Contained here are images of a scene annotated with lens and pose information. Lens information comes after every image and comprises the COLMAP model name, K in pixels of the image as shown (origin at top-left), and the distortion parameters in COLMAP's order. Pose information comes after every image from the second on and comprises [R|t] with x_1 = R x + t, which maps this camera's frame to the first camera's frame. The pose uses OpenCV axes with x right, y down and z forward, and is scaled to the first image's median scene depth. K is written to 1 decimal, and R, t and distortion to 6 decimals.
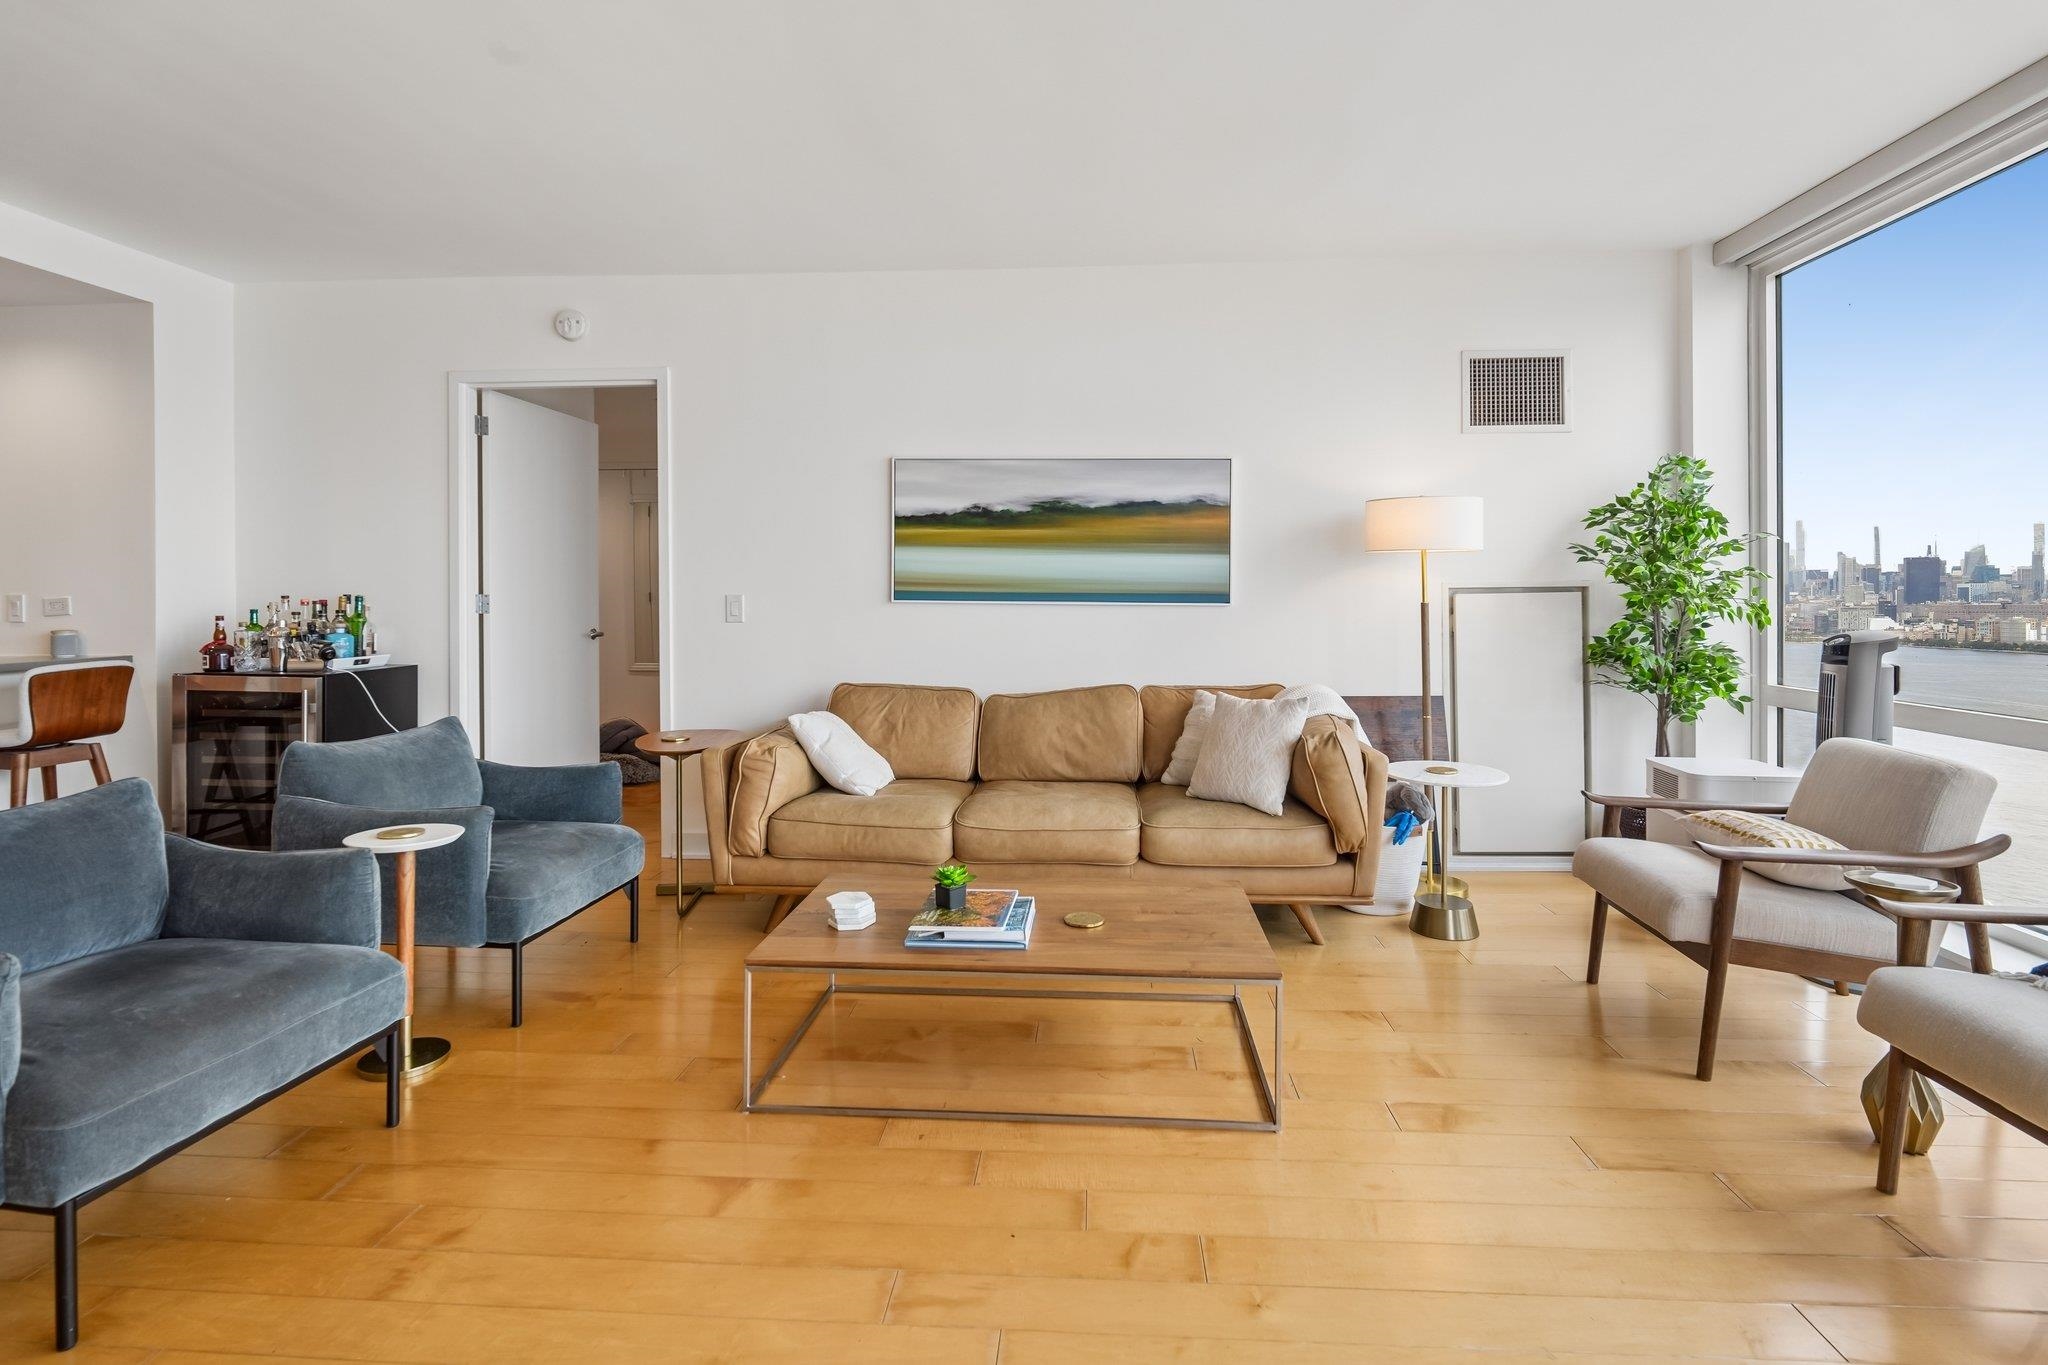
lens RADIAL K [[968.2, 0, 1031.2], [0, 968.2, 609.9], [0, 0, 1]] dist [0.000910, -0.004106]
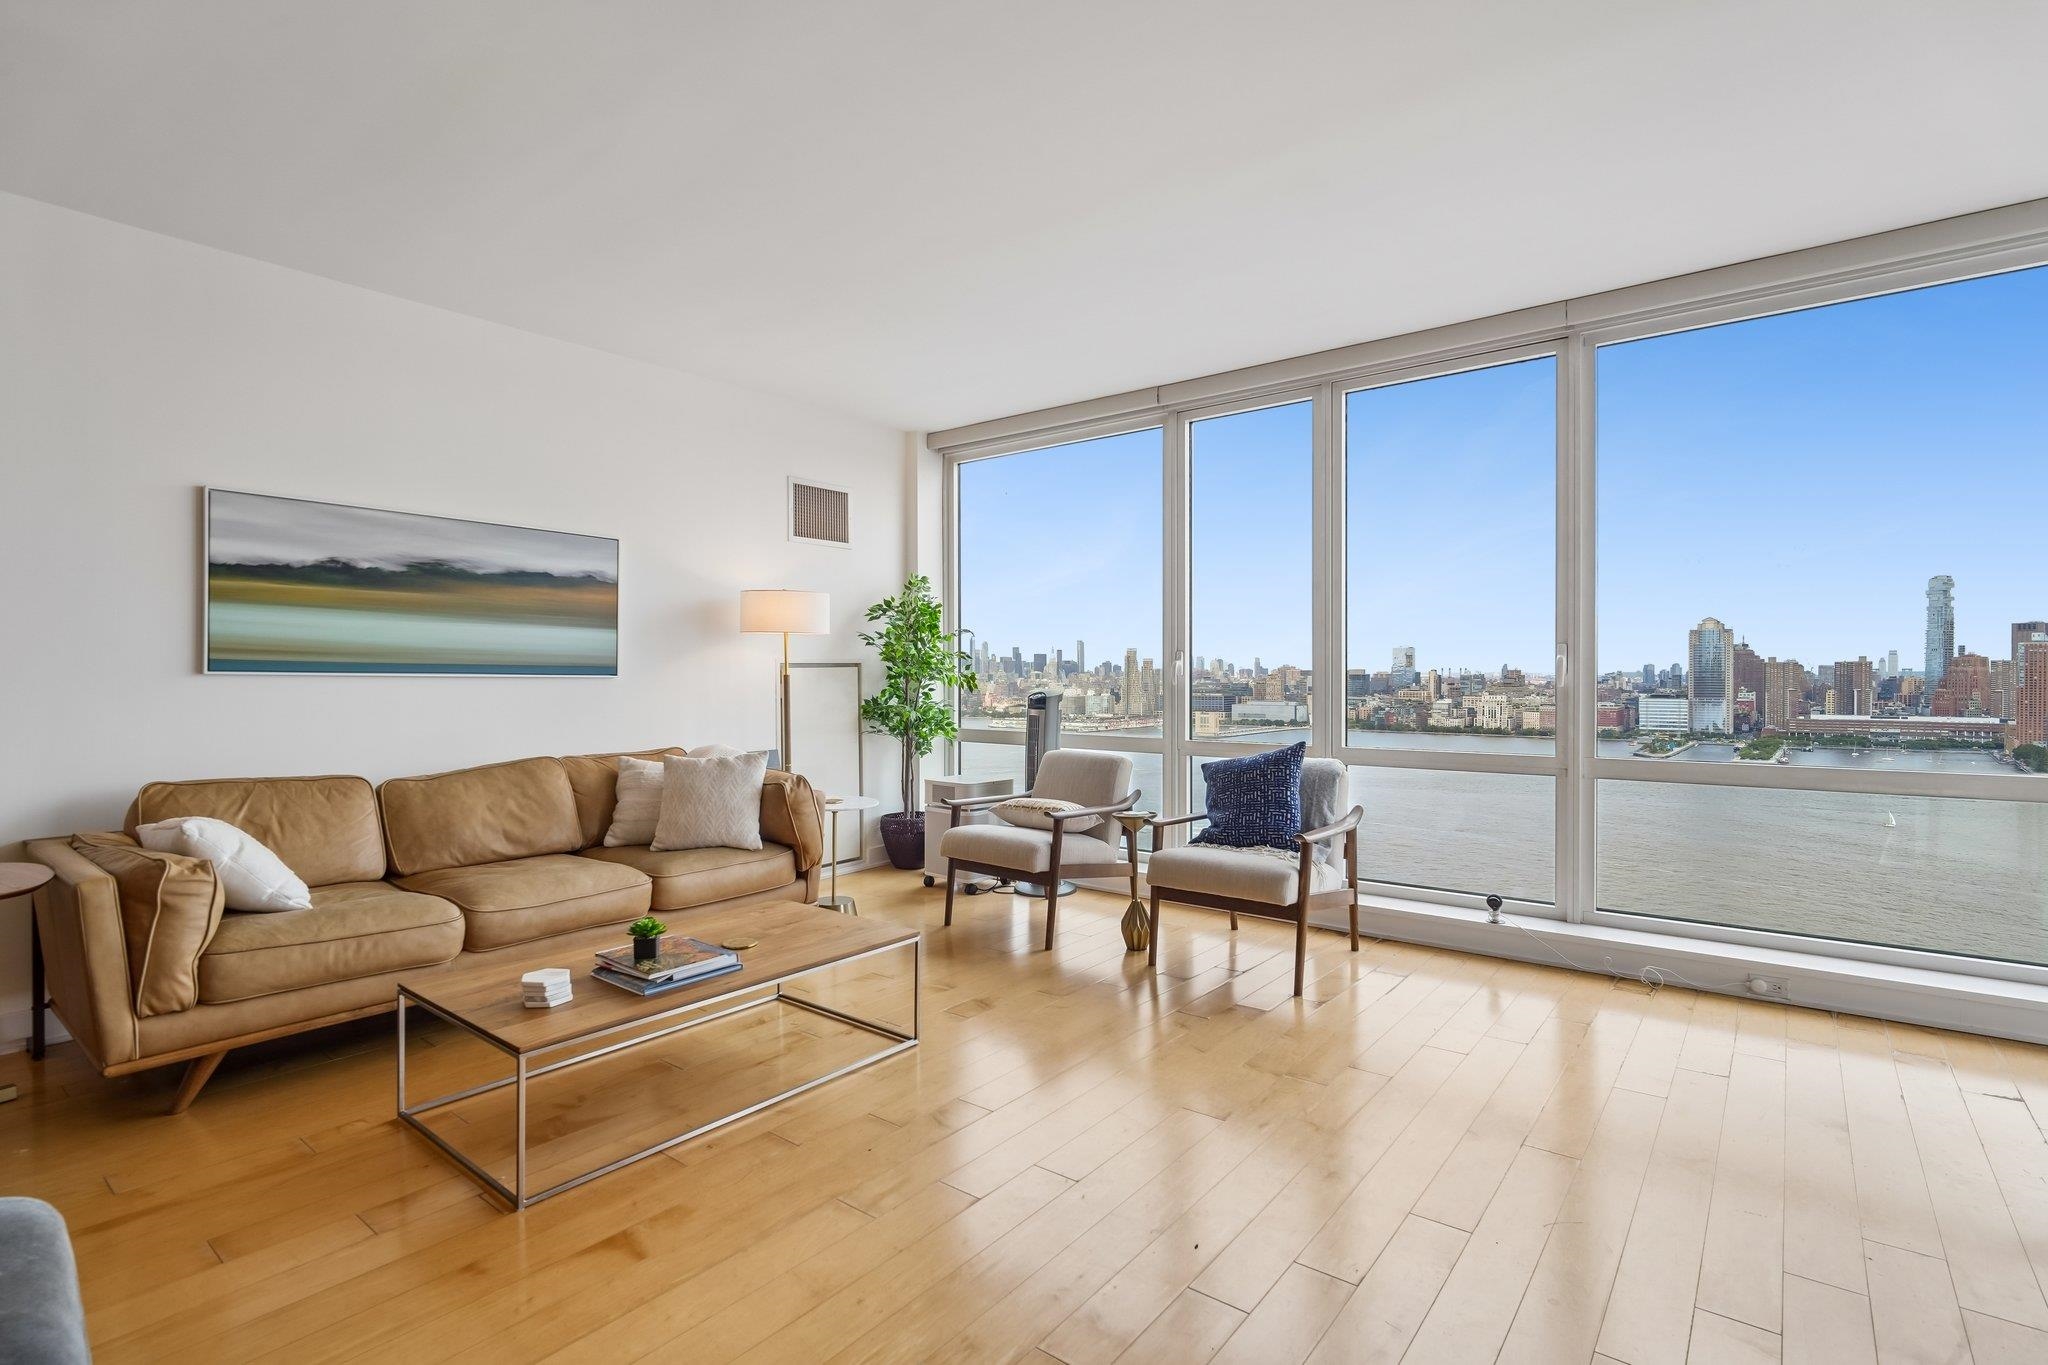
lens RADIAL K [[968.2, 0, 1030.9], [0, 968.2, 672.1], [0, 0, 1]] dist [0.000910, -0.004106]
pose [[0.570308, 0.002911, 0.821426, -0.432655], [0.010703, 0.999882, -0.010975, 0.006448], [-0.821361, 0.015050, 0.570210, 0.024844]]
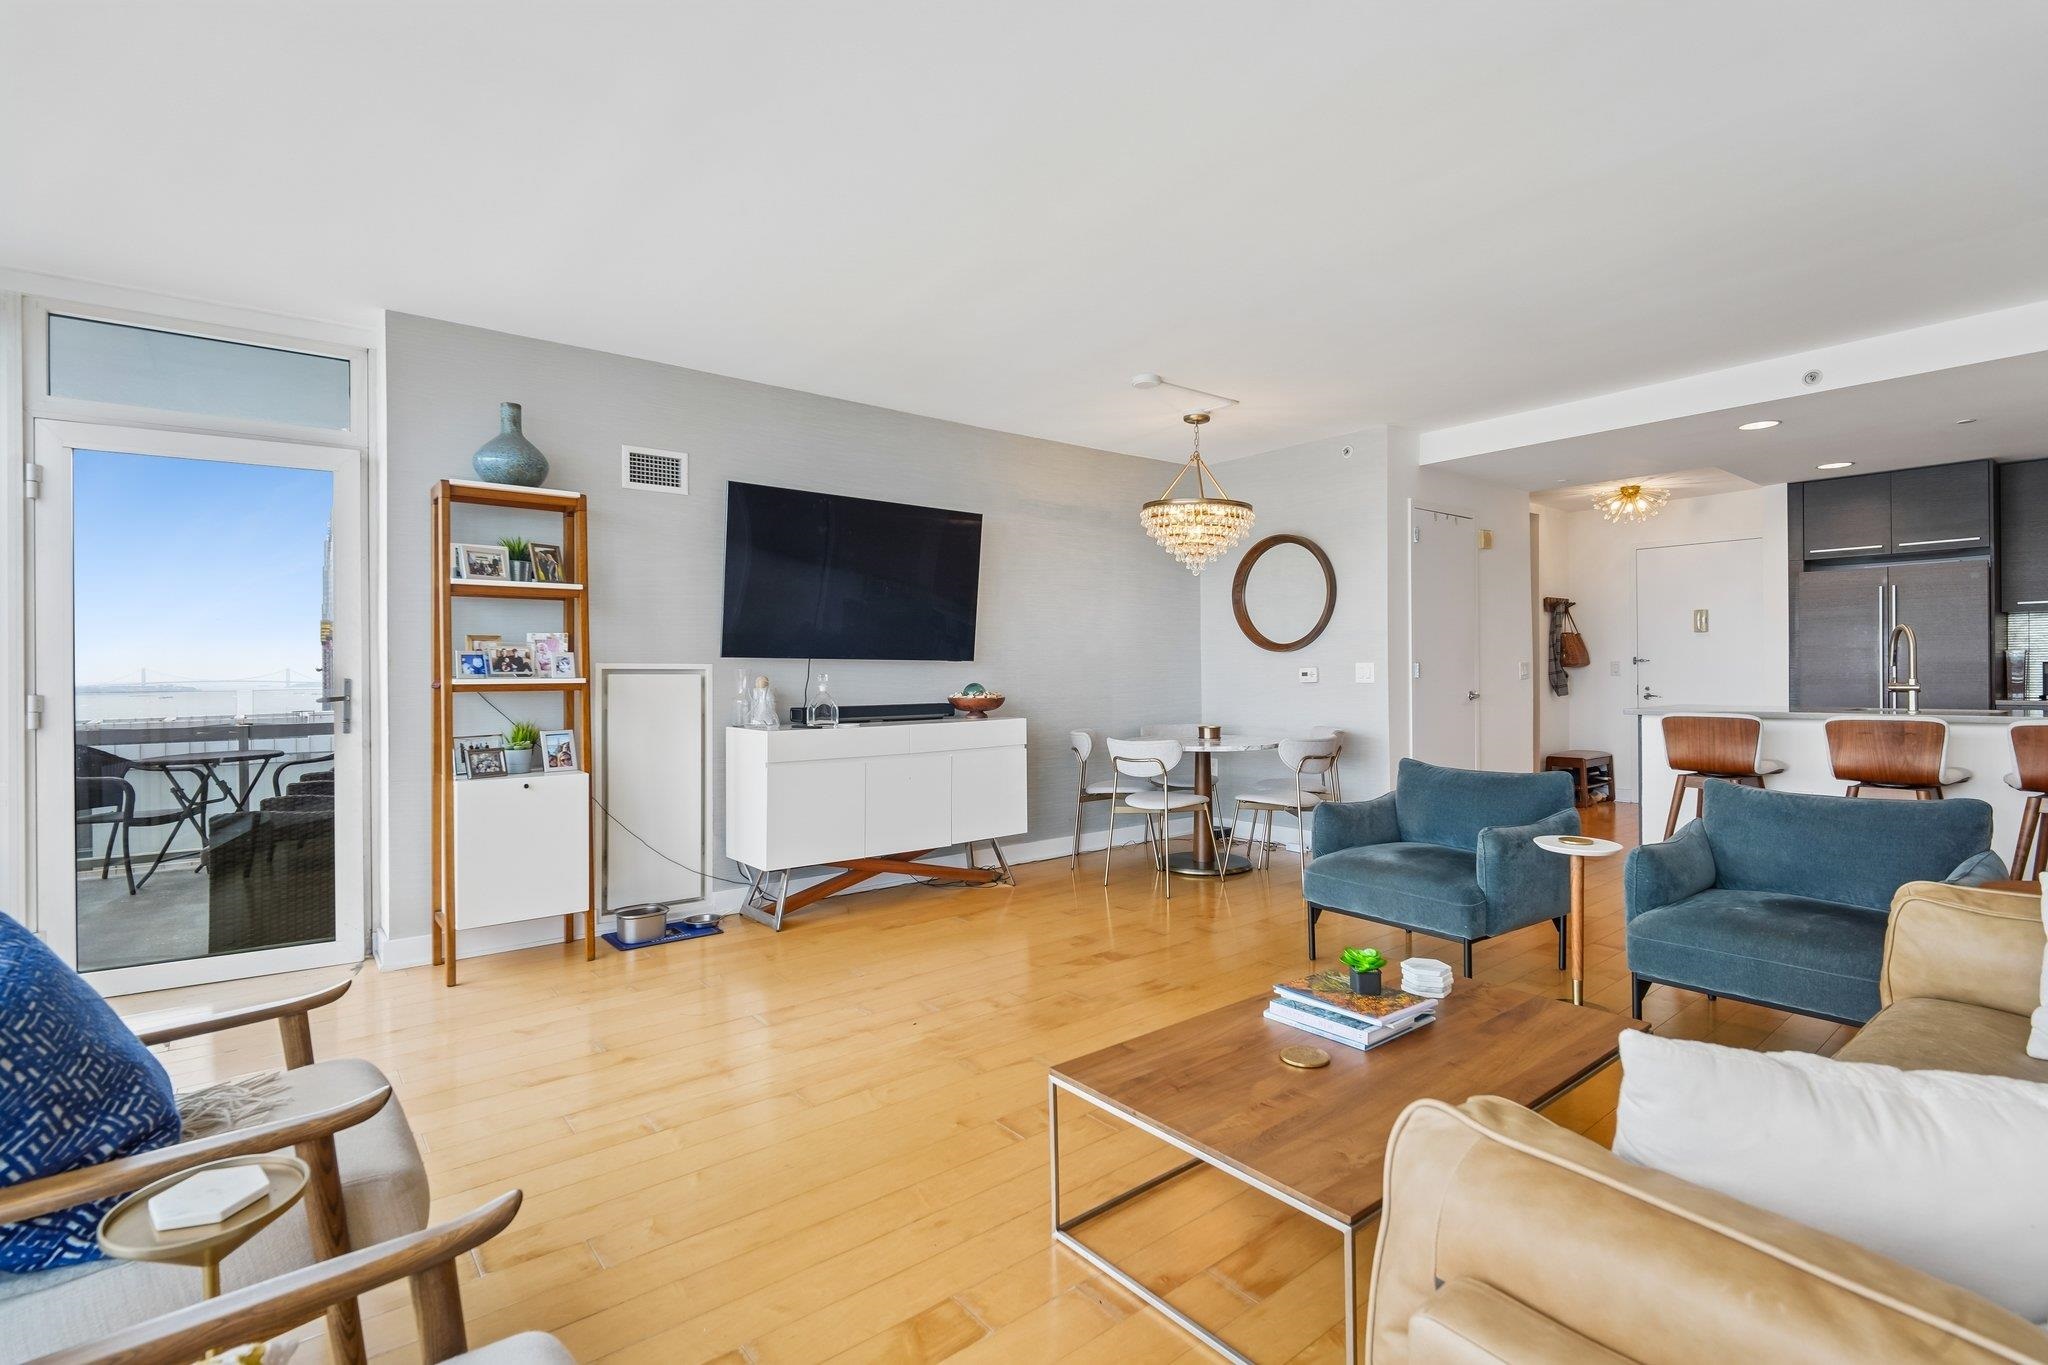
lens RADIAL K [[968.2, 0, 1028.4], [0, 968.2, 653.2], [0, 0, 1]] dist [0.000910, -0.004106]
pose [[-0.742545, -0.002179, -0.669792, 0.496925], [0.003127, 0.999973, -0.006721, -0.012417], [0.669789, -0.007085, -0.742518, 0.920911]]
